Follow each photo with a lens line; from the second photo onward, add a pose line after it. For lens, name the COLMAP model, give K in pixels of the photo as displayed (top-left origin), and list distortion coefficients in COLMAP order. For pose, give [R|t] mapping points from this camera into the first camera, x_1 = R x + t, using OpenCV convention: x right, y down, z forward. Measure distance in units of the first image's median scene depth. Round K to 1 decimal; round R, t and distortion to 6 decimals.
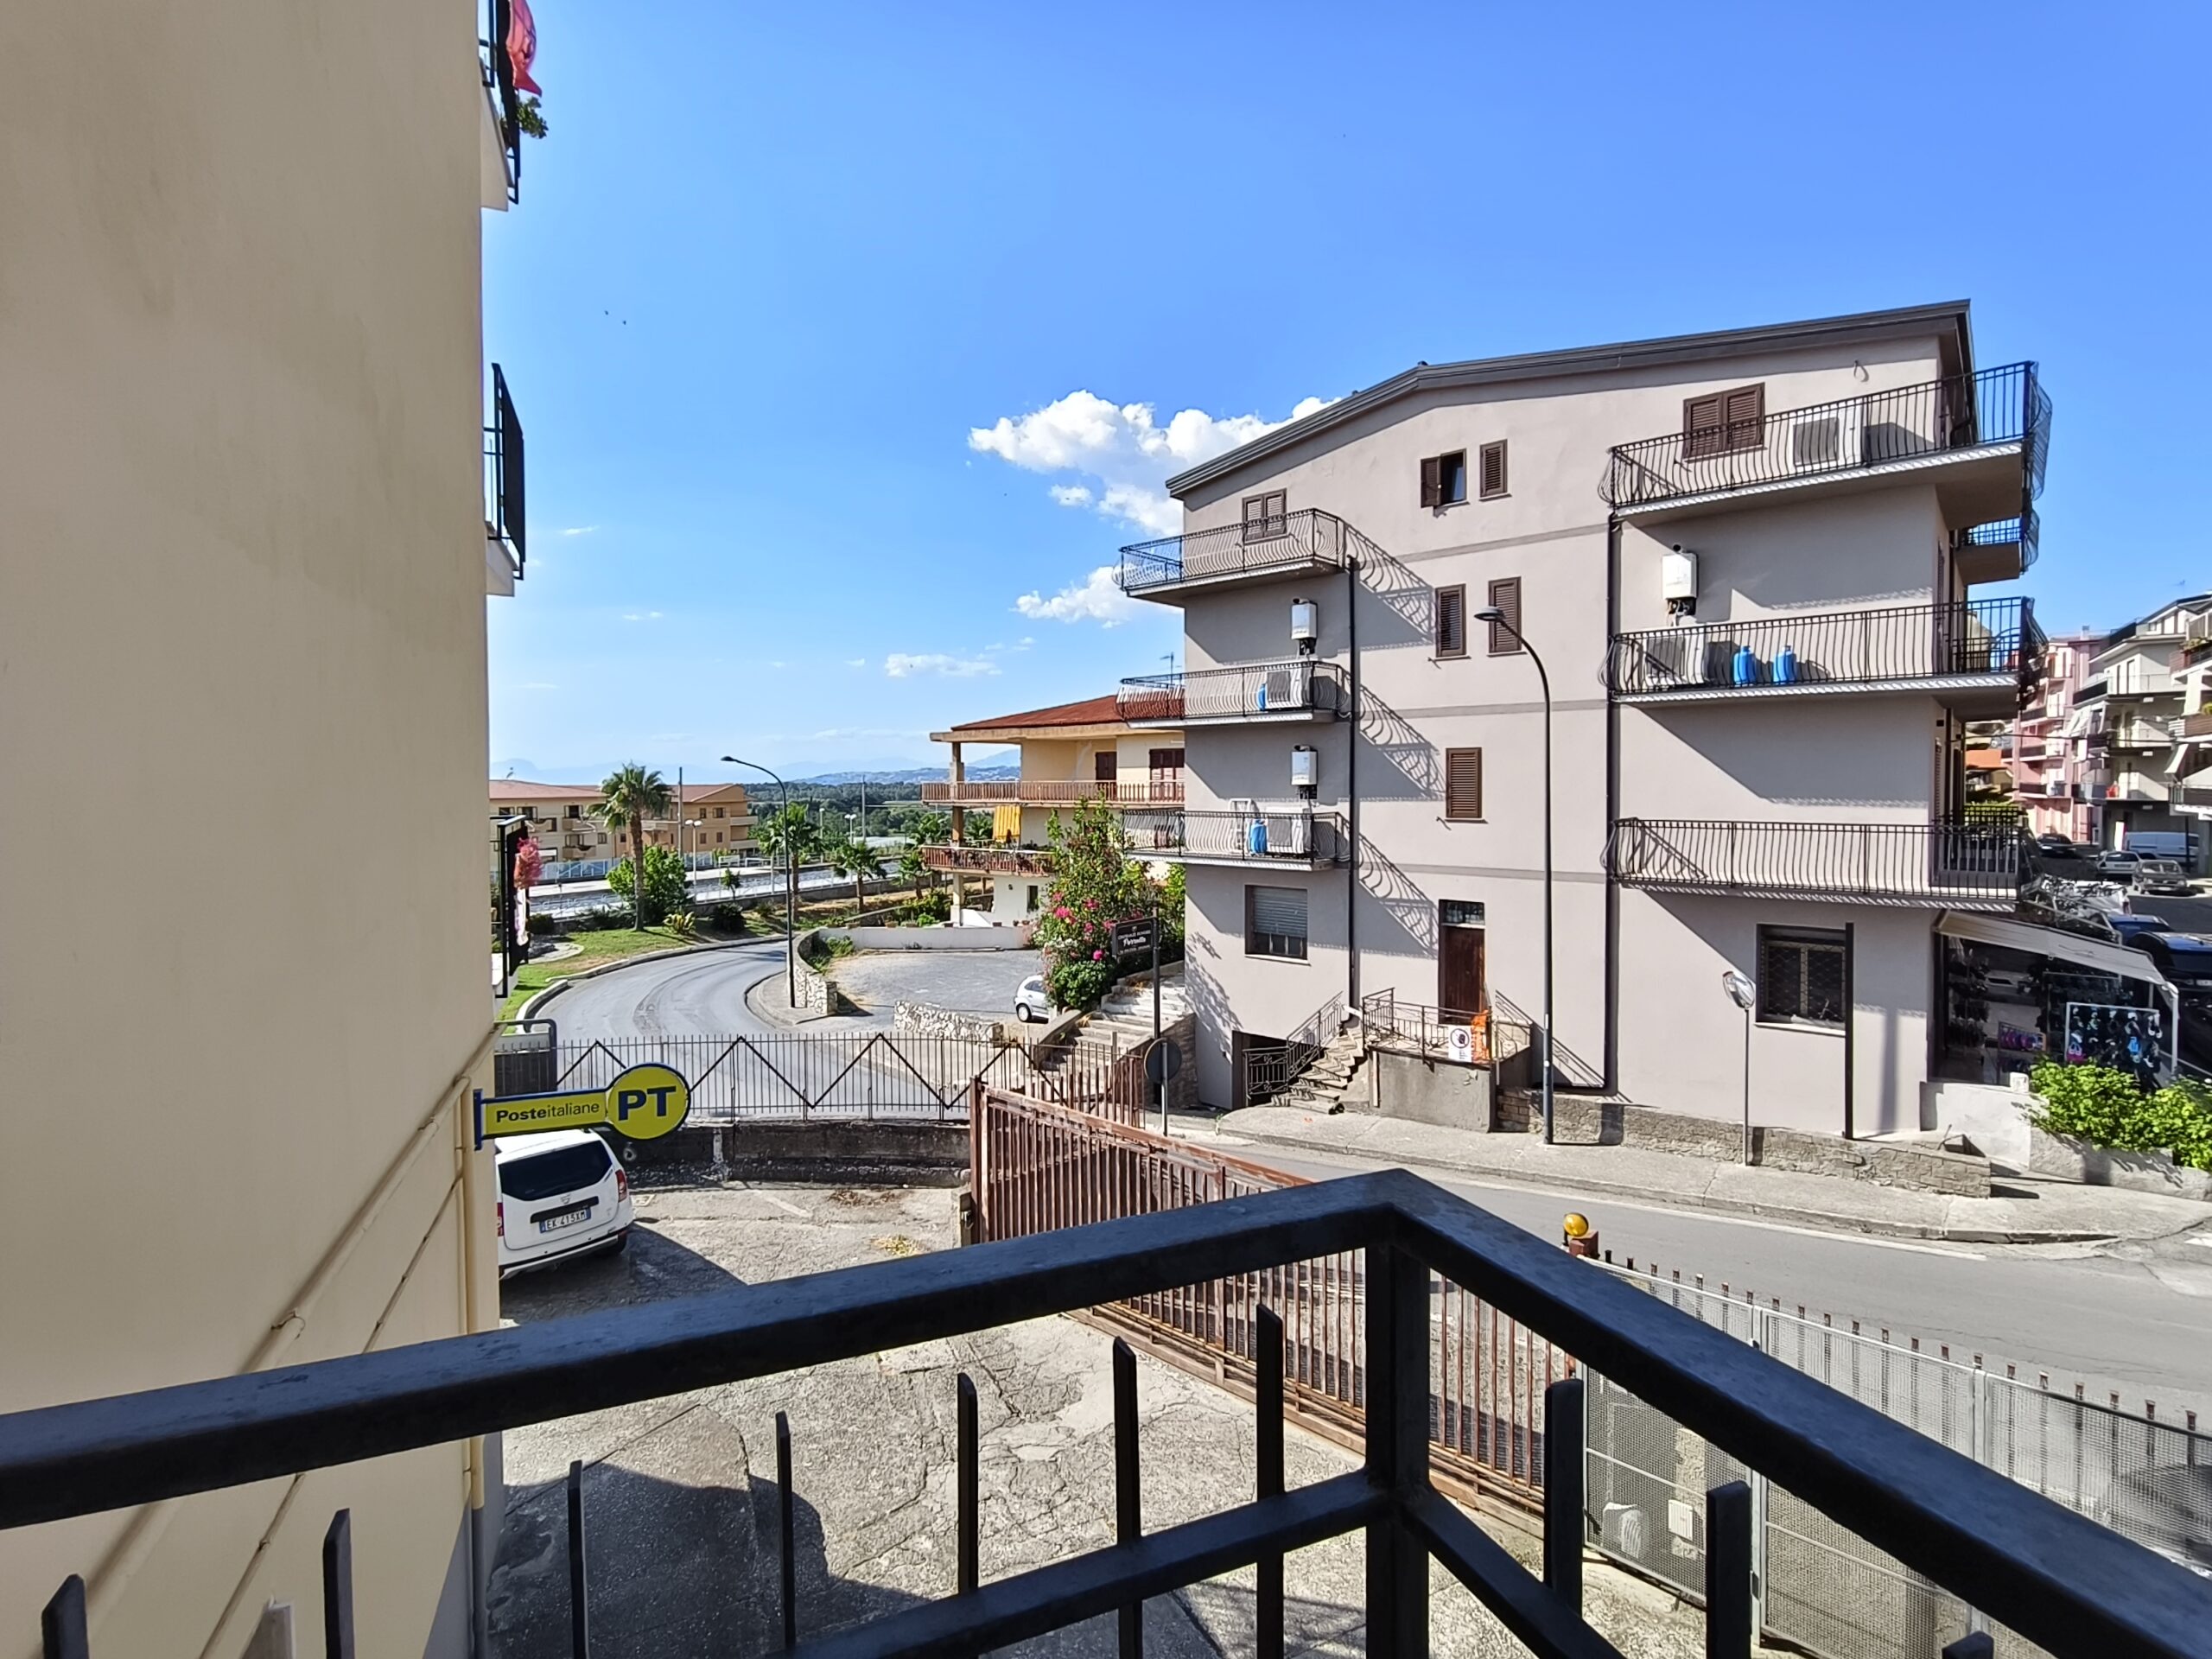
lens RADIAL K [[990.6, 0, 1120.7], [0, 990.6, 812.6], [0, 0, 1]] dist [0.000813, 0.000254]
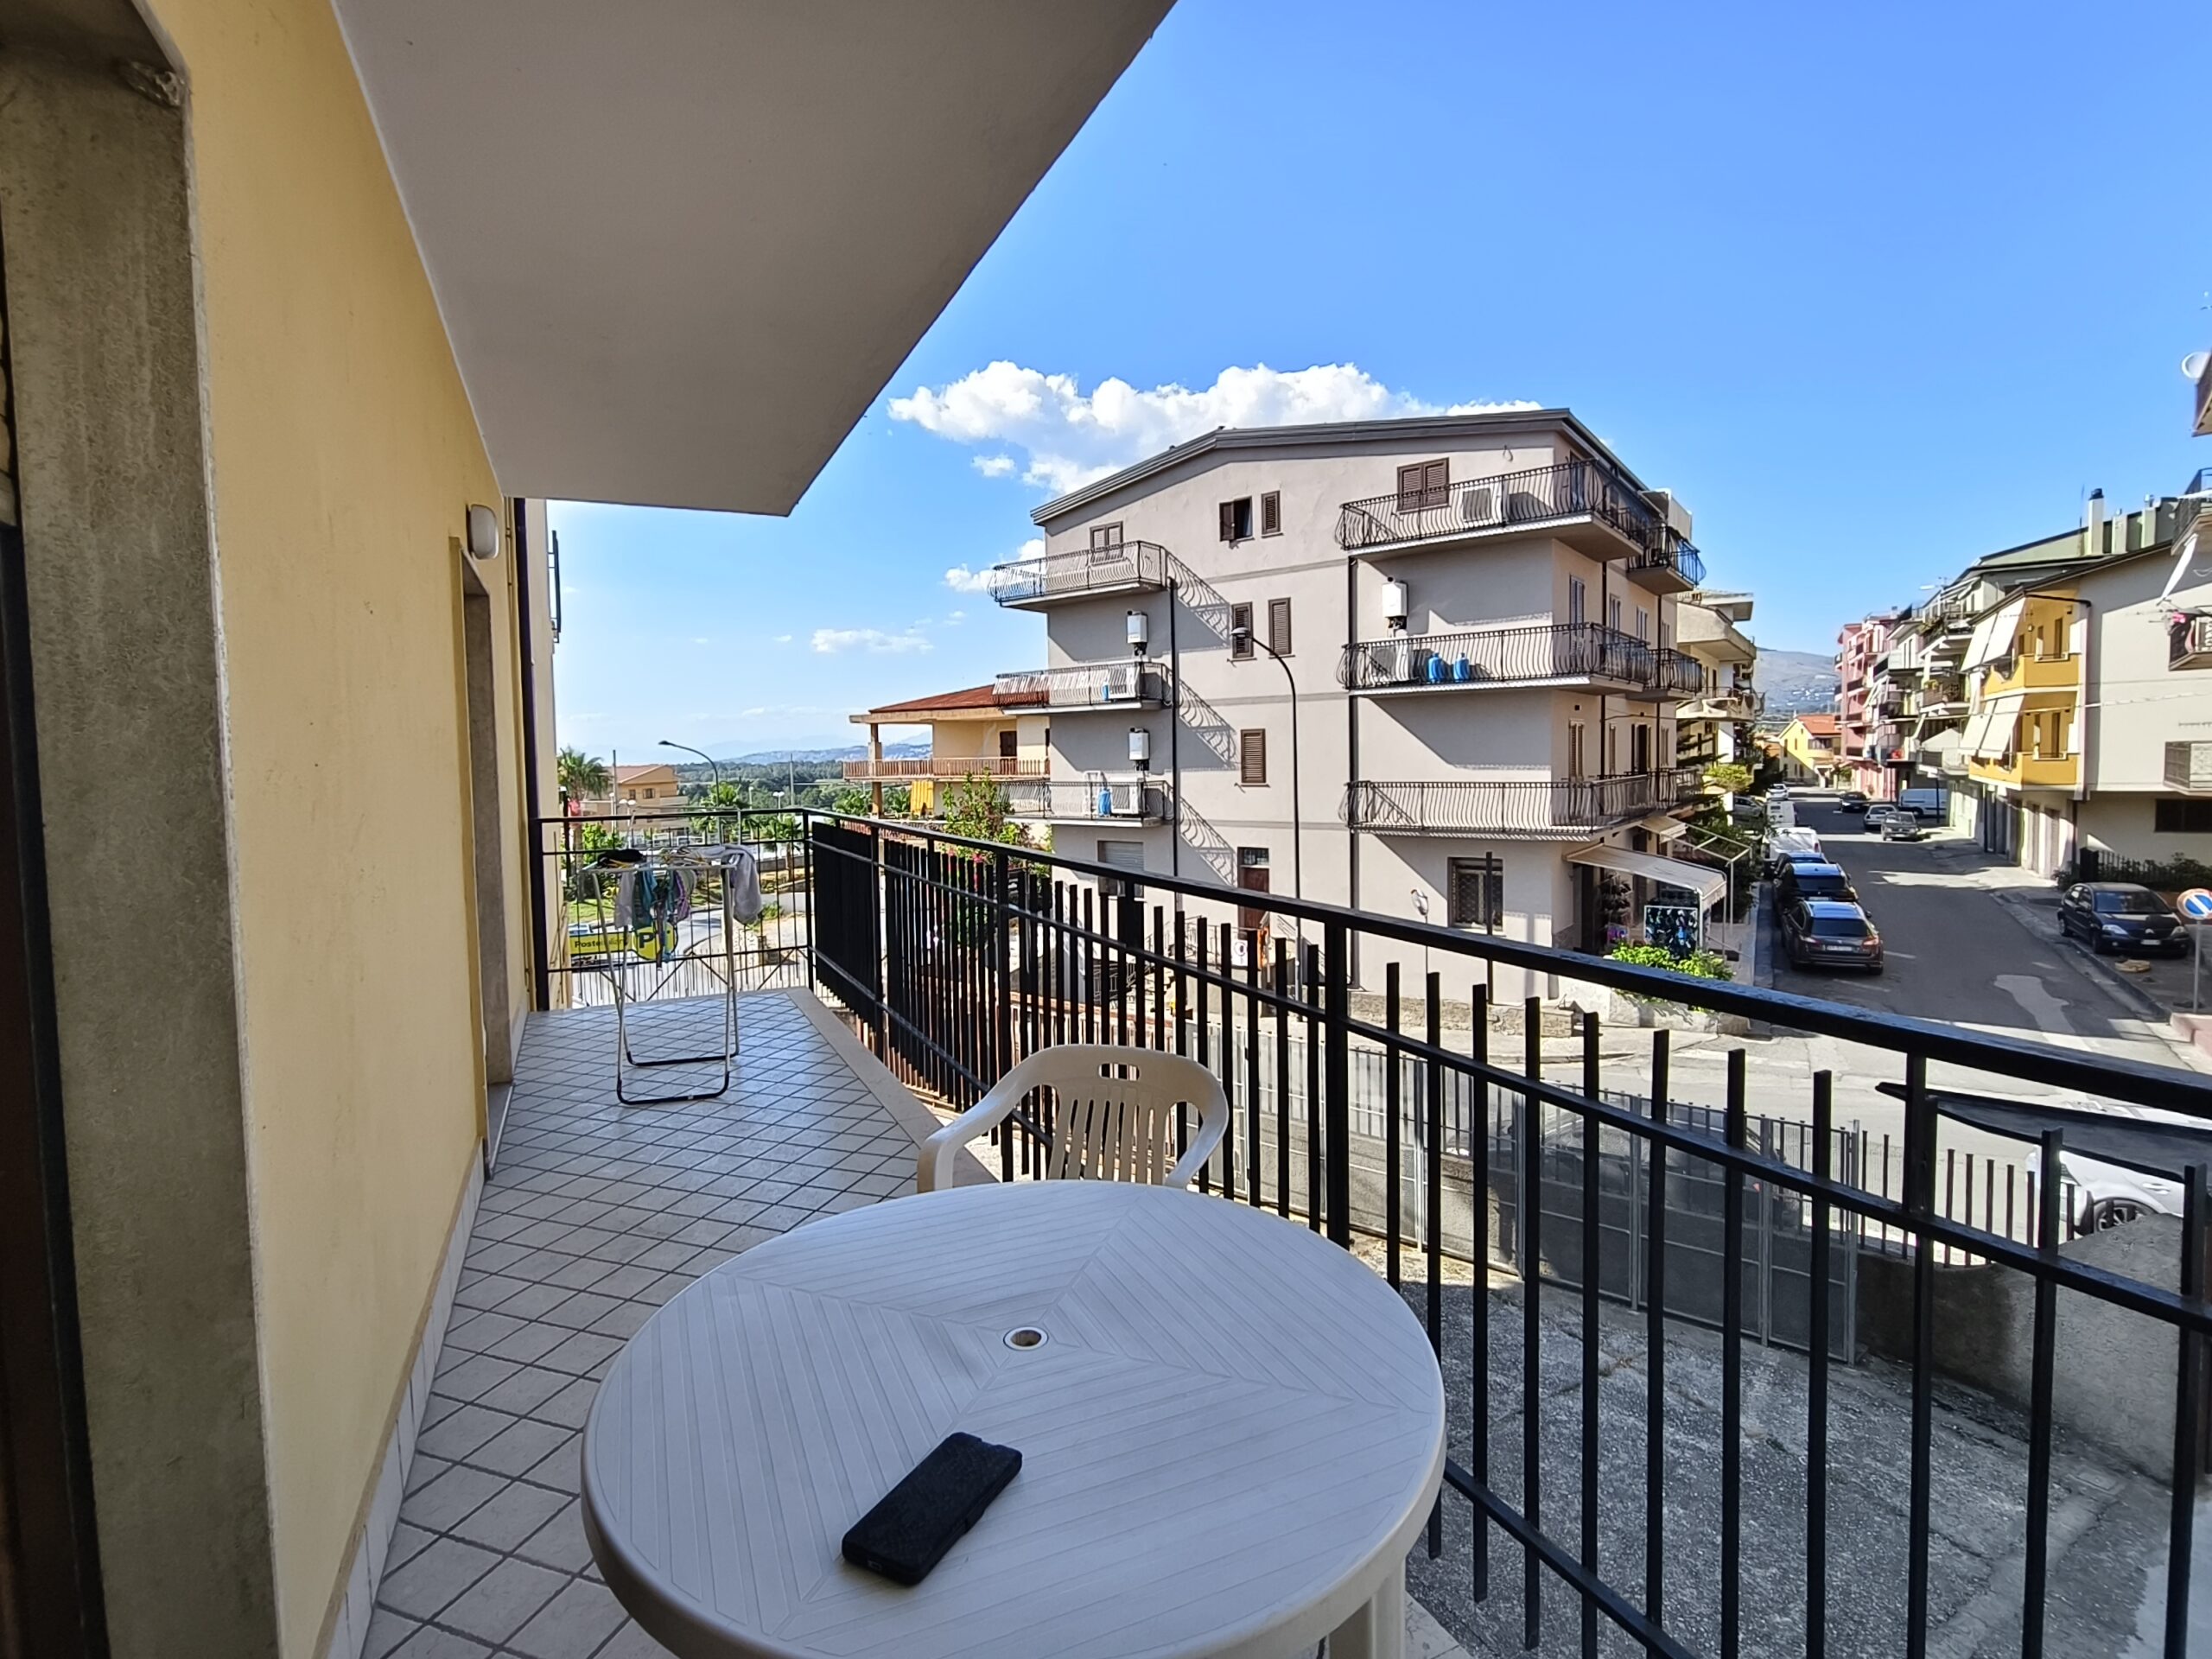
lens RADIAL K [[1041.1, 0, 1106.0], [0, 1041.1, 829.5], [0, 0, 1]] dist [-0.001075, 0.000030]
pose [[0.999201, -0.016774, 0.036288, 0.096731], [0.015326, 0.999089, 0.039836, 0.008072], [-0.036924, -0.039248, 0.998547, -0.337368]]
